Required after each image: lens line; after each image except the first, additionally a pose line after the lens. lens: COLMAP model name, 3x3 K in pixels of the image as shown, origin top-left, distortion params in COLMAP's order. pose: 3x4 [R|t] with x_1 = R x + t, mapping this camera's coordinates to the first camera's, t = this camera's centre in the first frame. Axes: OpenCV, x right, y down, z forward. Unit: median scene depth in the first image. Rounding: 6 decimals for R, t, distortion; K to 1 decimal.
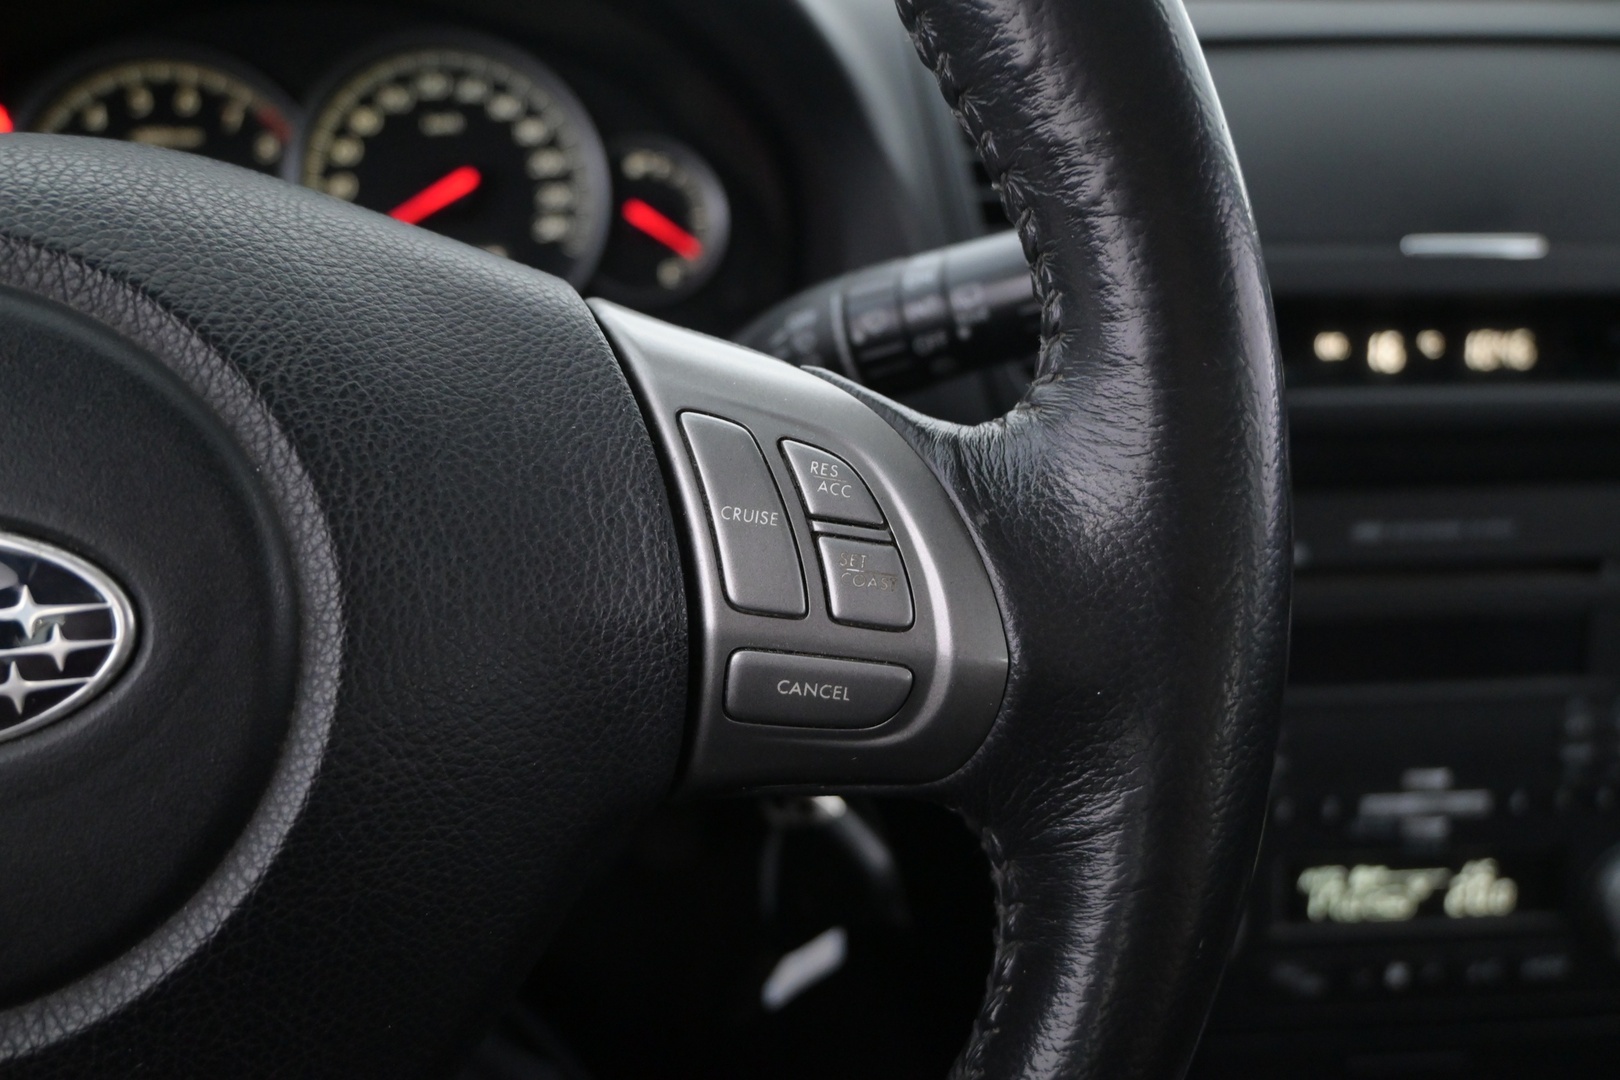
lens RADIAL K [[1311.7, 0, 821.3], [0, 1311.7, 533.5], [0, 0, 1]] dist [-0.015798, 0.007610]
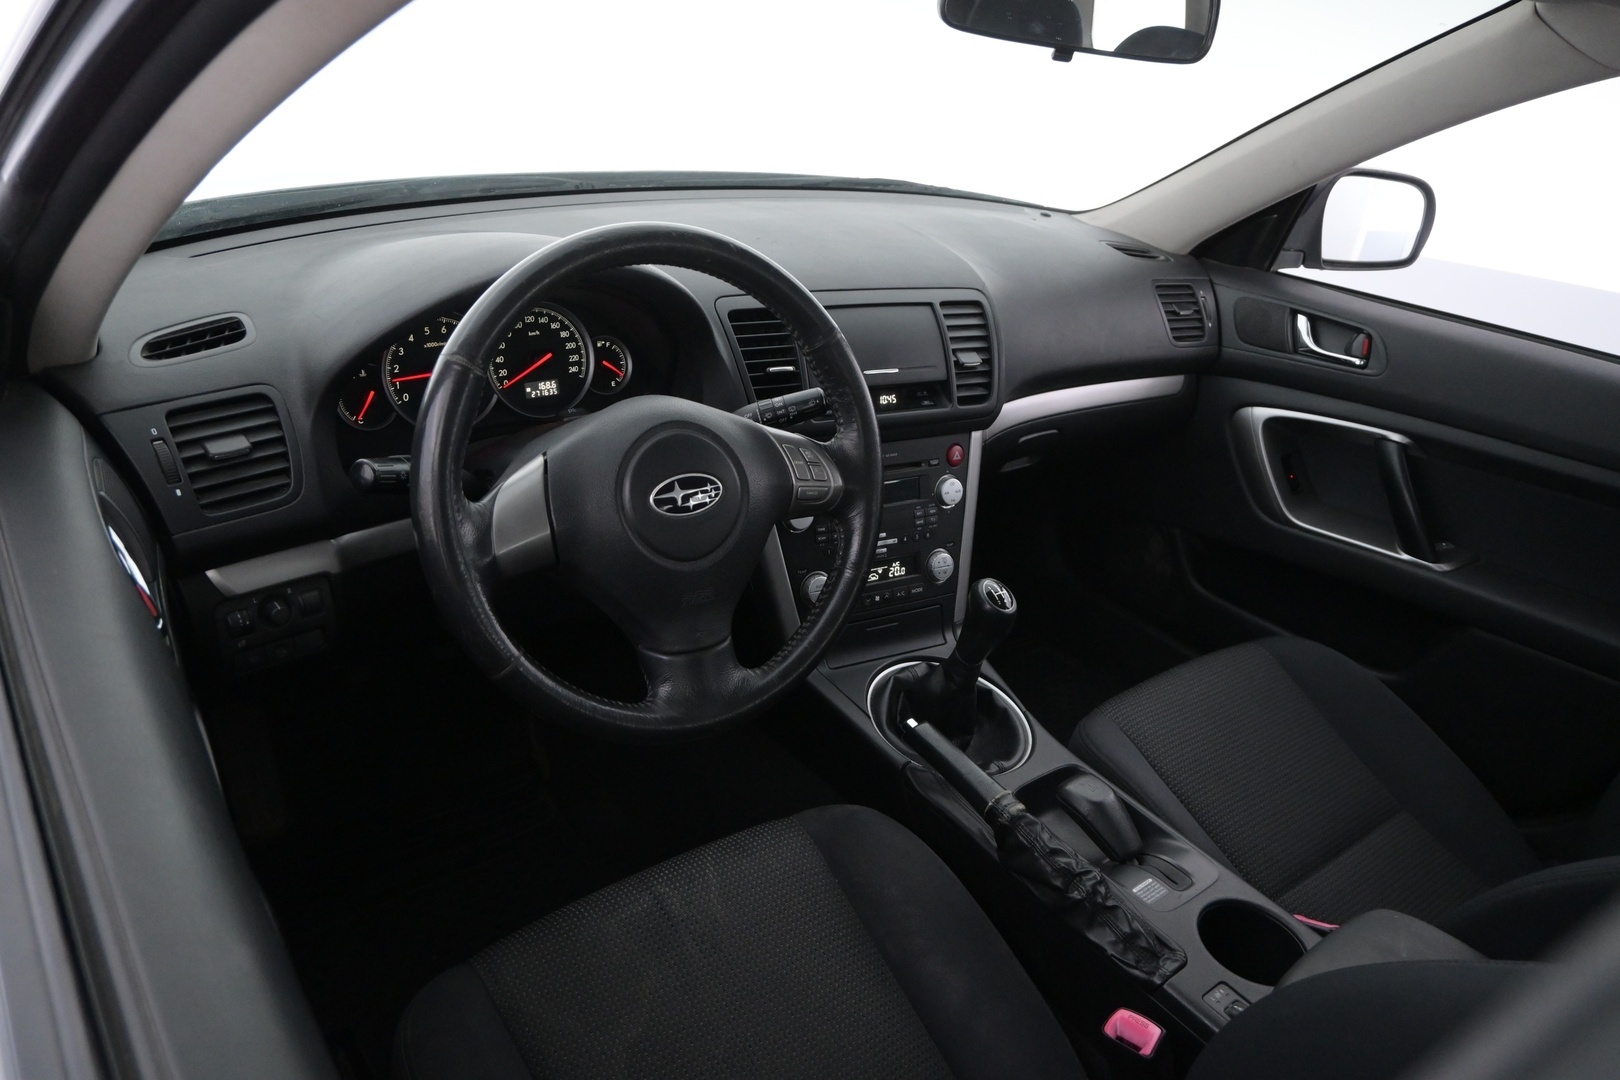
lens RADIAL K [[1100.7, 0, 819.4], [0, 1100.7, 535.4], [0, 0, 1]] dist [-0.034493, -0.001769]
pose [[0.886471, -0.111130, 0.449243, -1.549399], [0.090878, 0.993641, 0.066474, -0.006295], [-0.453773, -0.018101, 0.890933, -2.345067]]
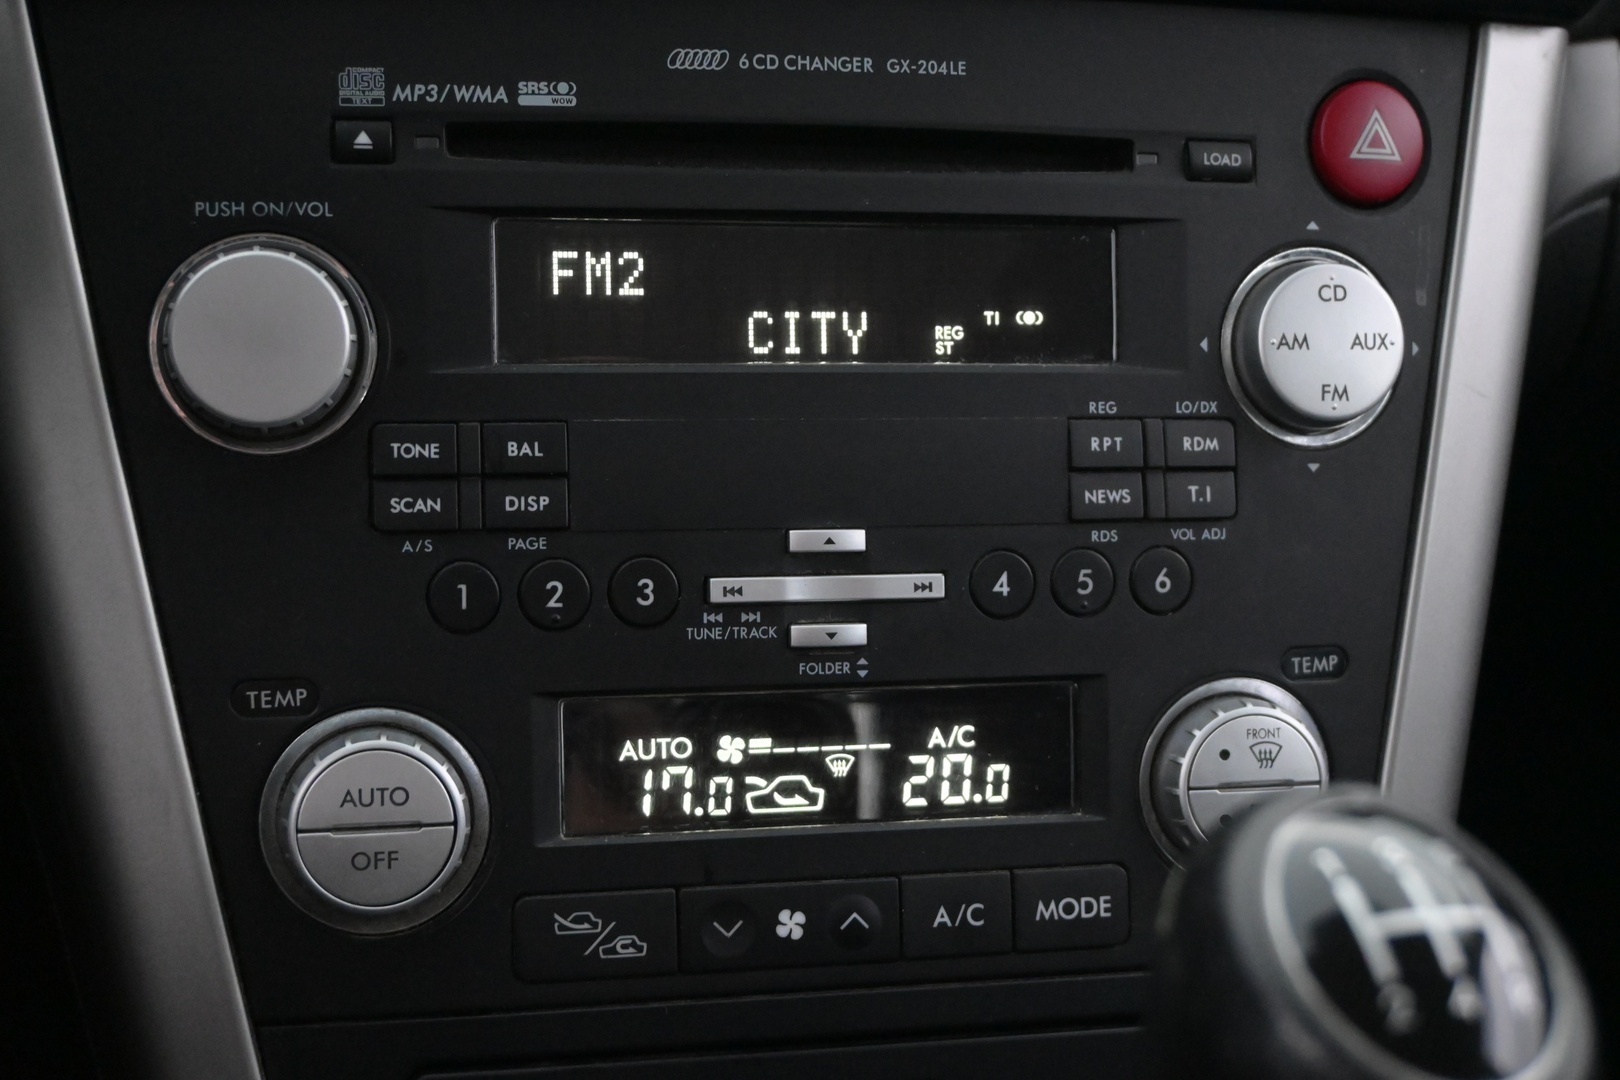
lens RADIAL K [[2101.2, 0, 810.7], [0, 2101.2, 546.3], [0, 0, 1]] dist [0.010045, 0.000000]
pose [[0.986228, 0.006447, 0.165263, 0.554223], [0.010746, 0.994631, -0.102926, 0.491719], [-0.165039, 0.103284, 0.980864, 0.290003]]
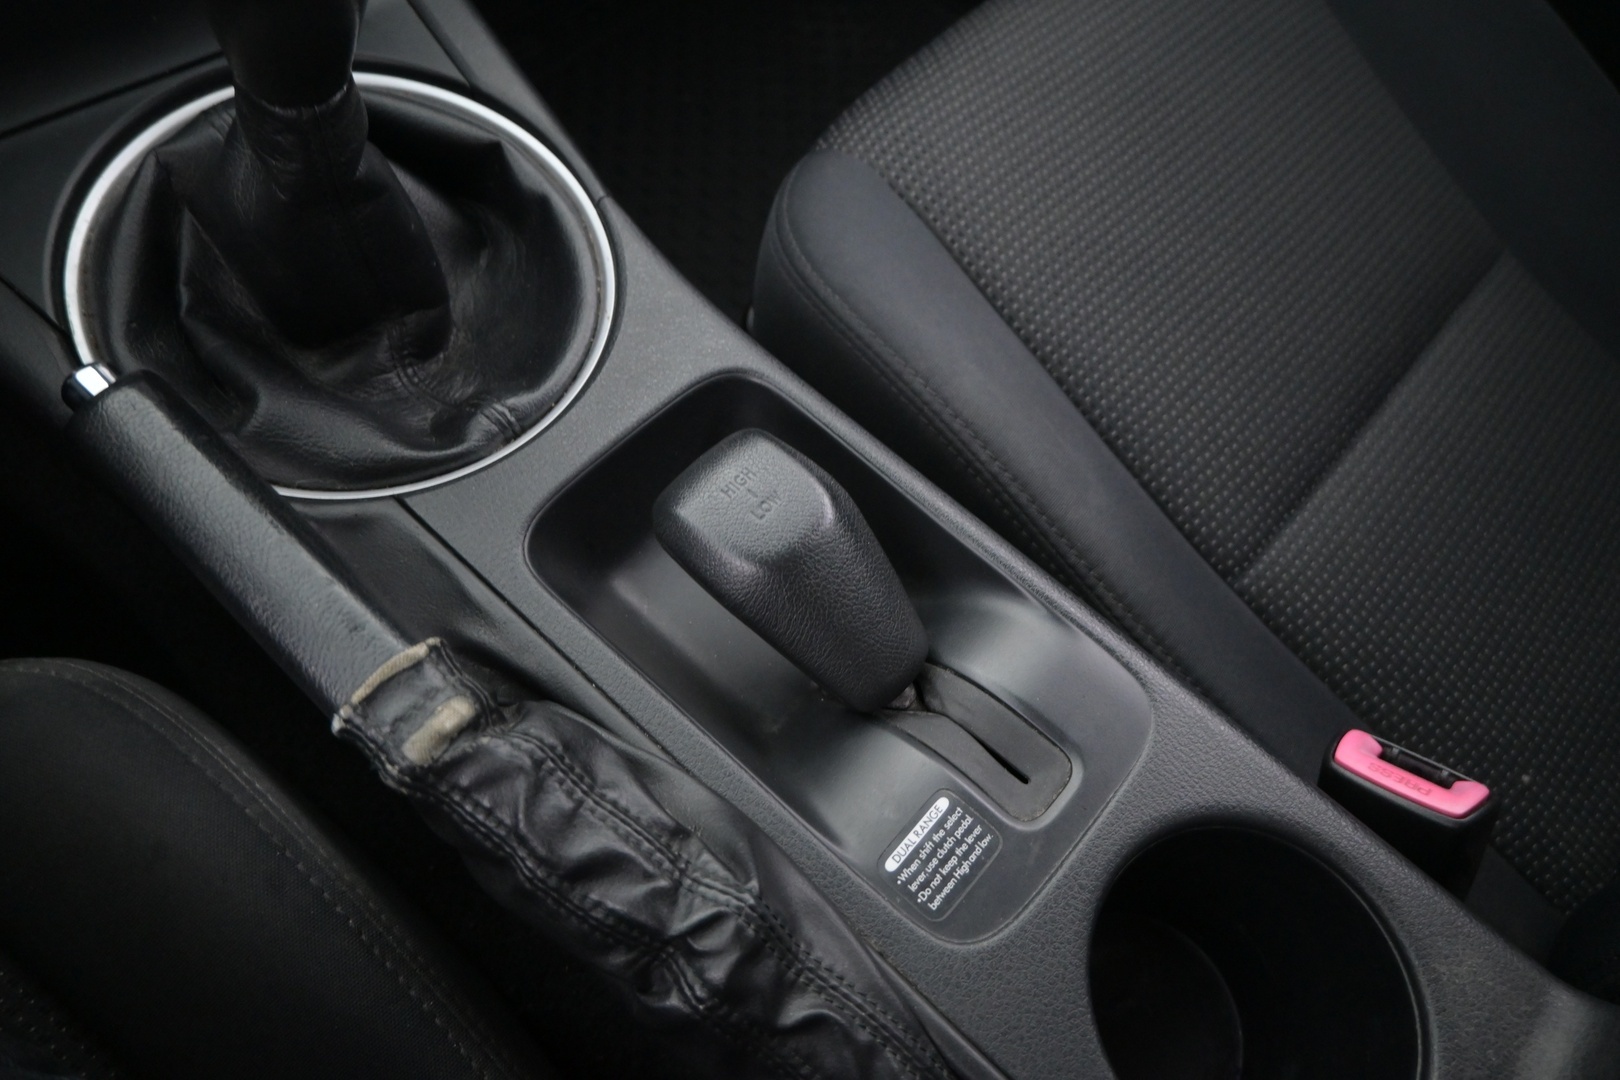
lens RADIAL K [[1097.5, 0, 809.4], [0, 1097.5, 546.3], [0, 0, 1]] dist [-0.004831, -0.005672]
pose [[0.796310, -0.491265, 0.352915, 0.693164], [0.182477, 0.751356, 0.634166, 0.558627], [-0.576708, -0.440594, 0.687957, -0.064205]]
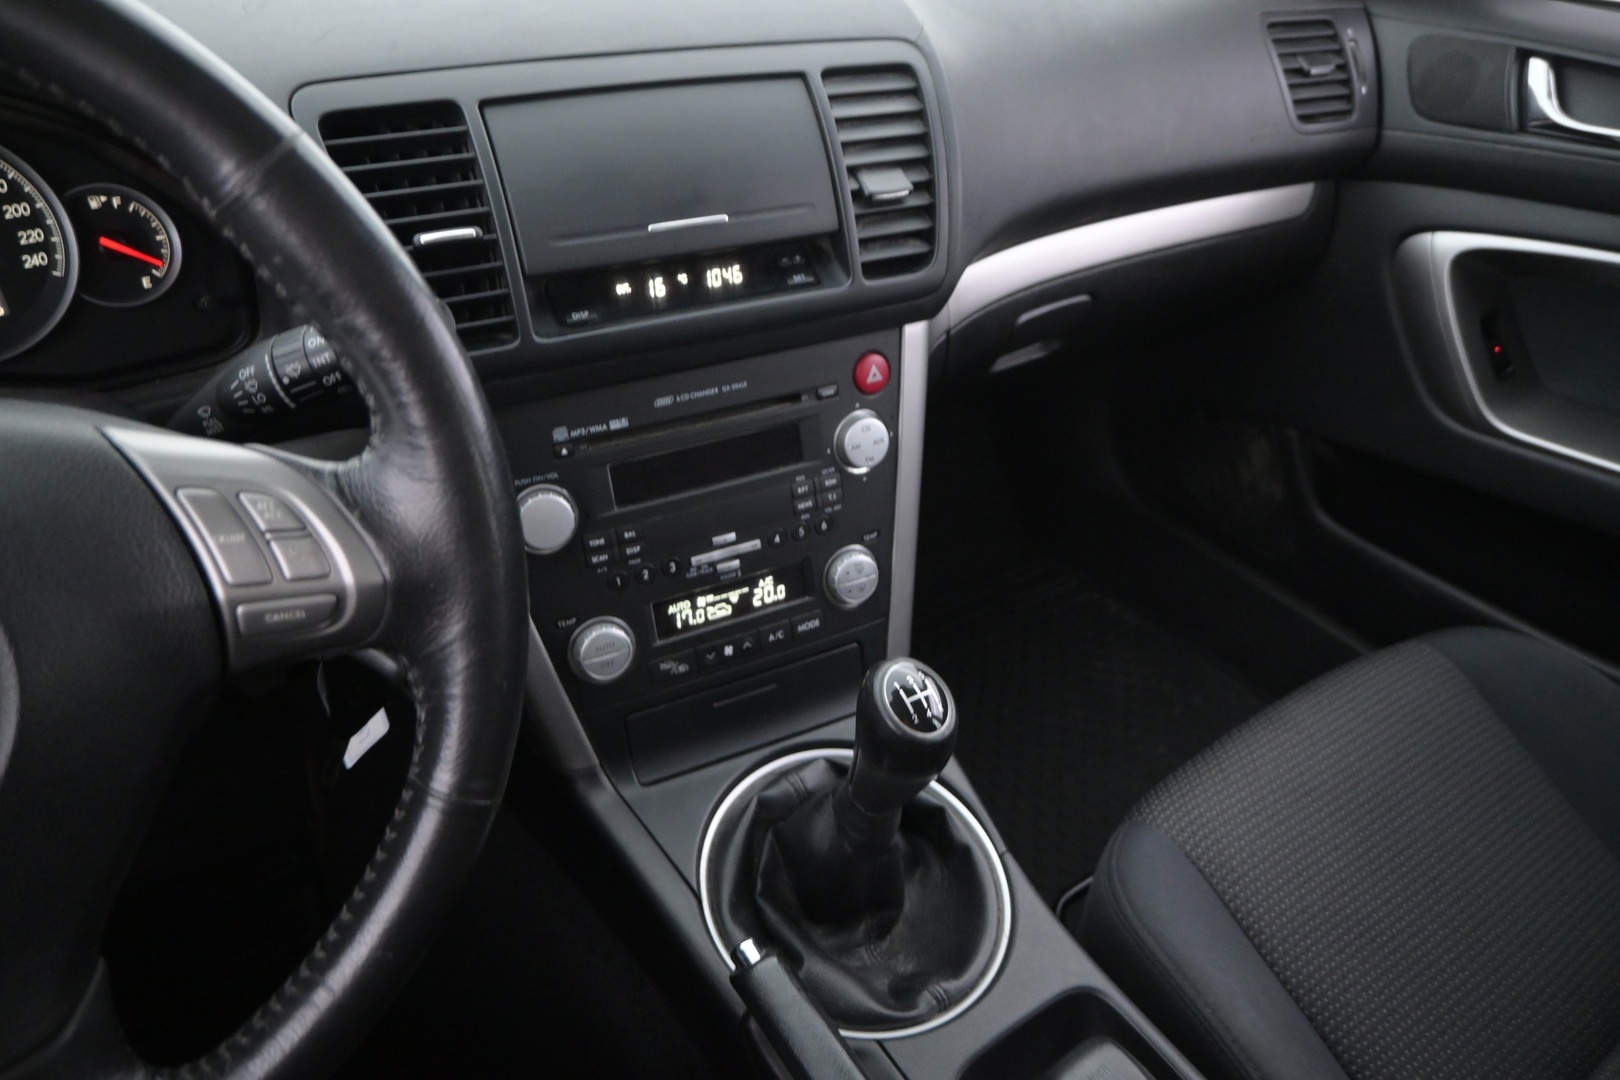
lens RADIAL K [[1097.5, 0, 815.7], [0, 1097.5, 540.2], [0, 0, 1]] dist [-0.004831, -0.005672]
pose [[0.914221, -0.210159, 0.346458, 0.133176], [0.140029, 0.966172, 0.216570, -0.180369], [-0.380252, -0.149479, 0.912724, -0.617880]]
